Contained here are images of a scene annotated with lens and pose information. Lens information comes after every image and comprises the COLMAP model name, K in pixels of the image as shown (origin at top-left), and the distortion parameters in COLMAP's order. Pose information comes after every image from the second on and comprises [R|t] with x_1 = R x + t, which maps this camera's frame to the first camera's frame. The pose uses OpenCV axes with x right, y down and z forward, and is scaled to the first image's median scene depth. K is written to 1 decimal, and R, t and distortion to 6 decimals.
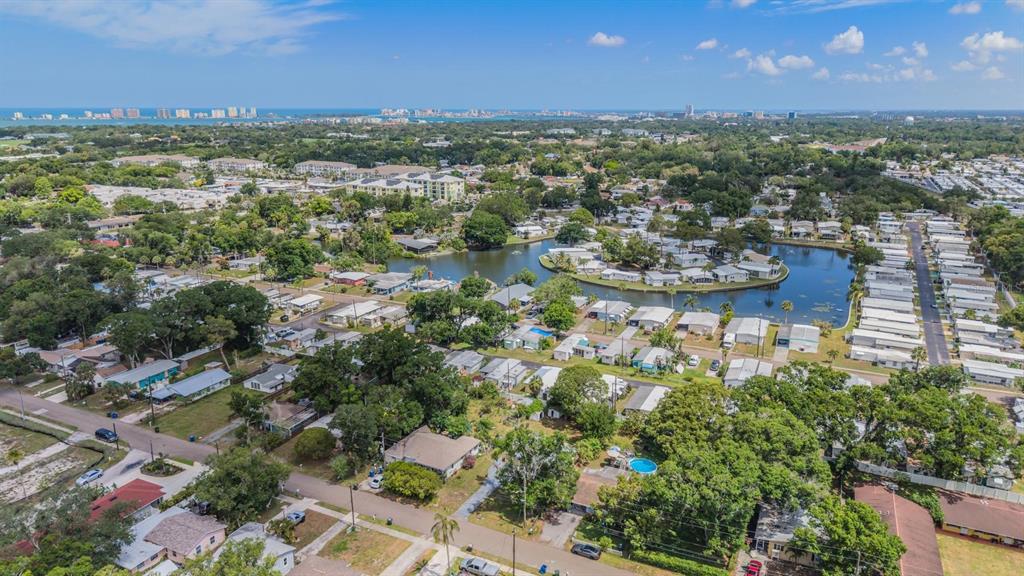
lens RADIAL K [[690.9, 0, 503.3], [0, 690.9, 293.2], [0, 0, 1]] dist [0.028687, -0.028812]
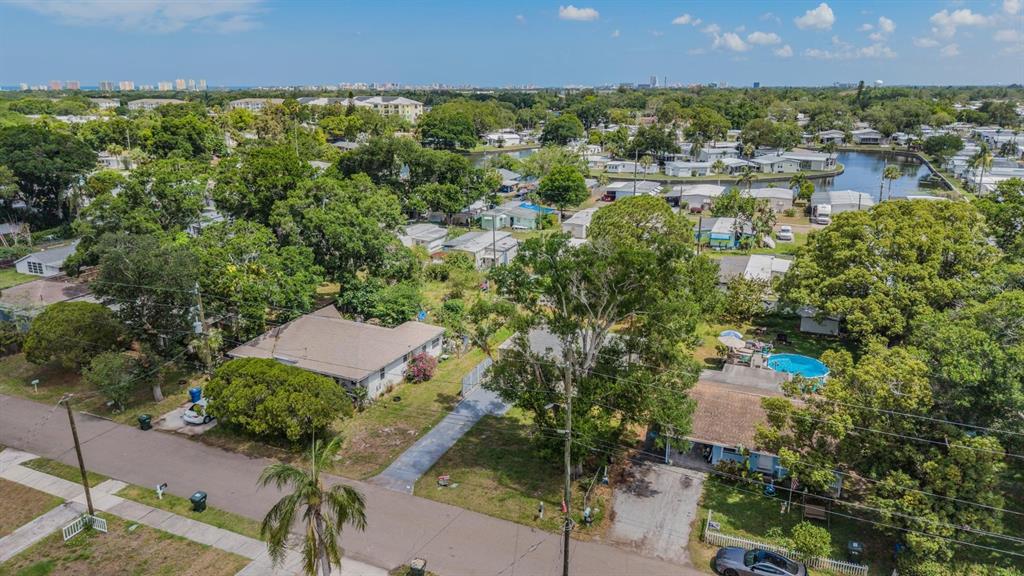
lens RADIAL K [[690.9, 0, 504.2], [0, 690.9, 292.2], [0, 0, 1]] dist [0.028687, -0.028812]
pose [[0.998552, -0.017061, 0.051014, -0.011162], [0.015795, 0.999559, 0.025134, 0.121671], [-0.051421, -0.024292, 0.998382, 0.359907]]
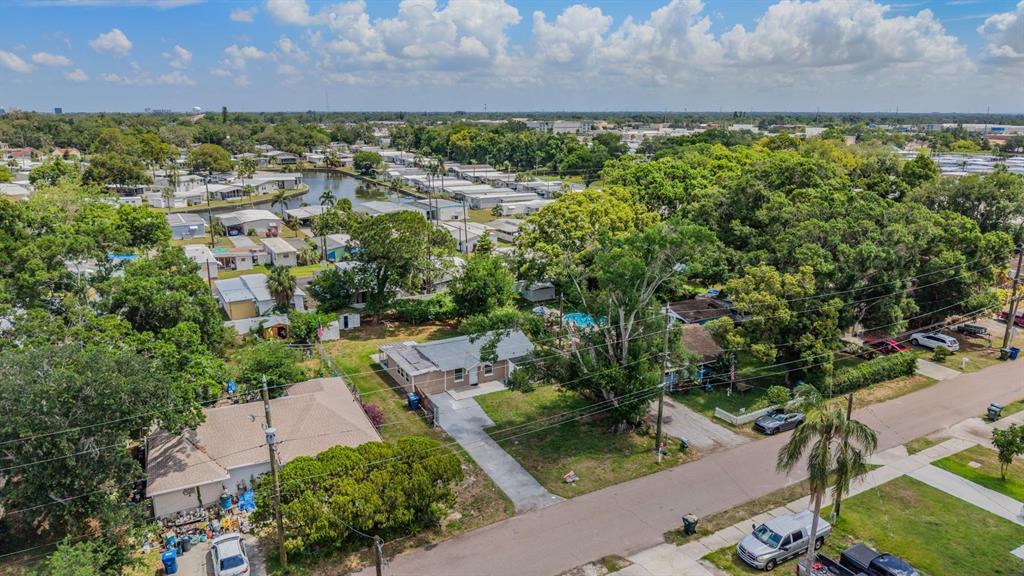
lens RADIAL K [[690.9, 0, 522.2], [0, 690.9, 282.6], [0, 0, 1]] dist [0.028687, -0.028812]
pose [[0.559837, -0.199871, 0.804136, -0.206668], [0.217434, 0.971899, 0.090192, 0.098197], [-0.799566, 0.124354, 0.587564, 0.449021]]
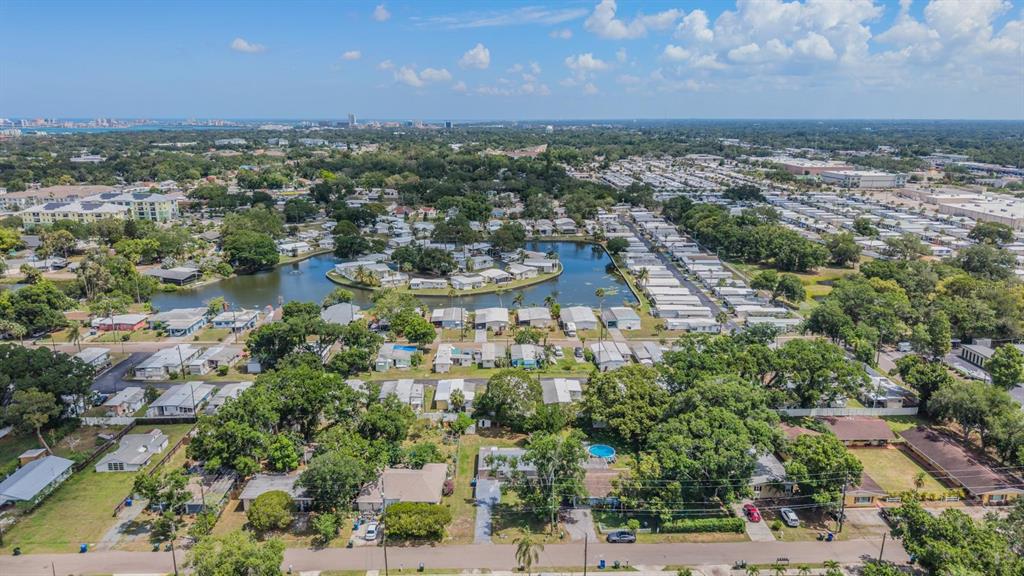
lens RADIAL K [[690.9, 0, 513.9], [0, 690.9, 305.9], [0, 0, 1]] dist [0.028687, -0.028812]
pose [[0.883357, -0.124065, 0.451983, -0.245070], [0.122026, 0.991951, 0.033793, -0.016867], [-0.452538, 0.025302, 0.891386, 0.068954]]
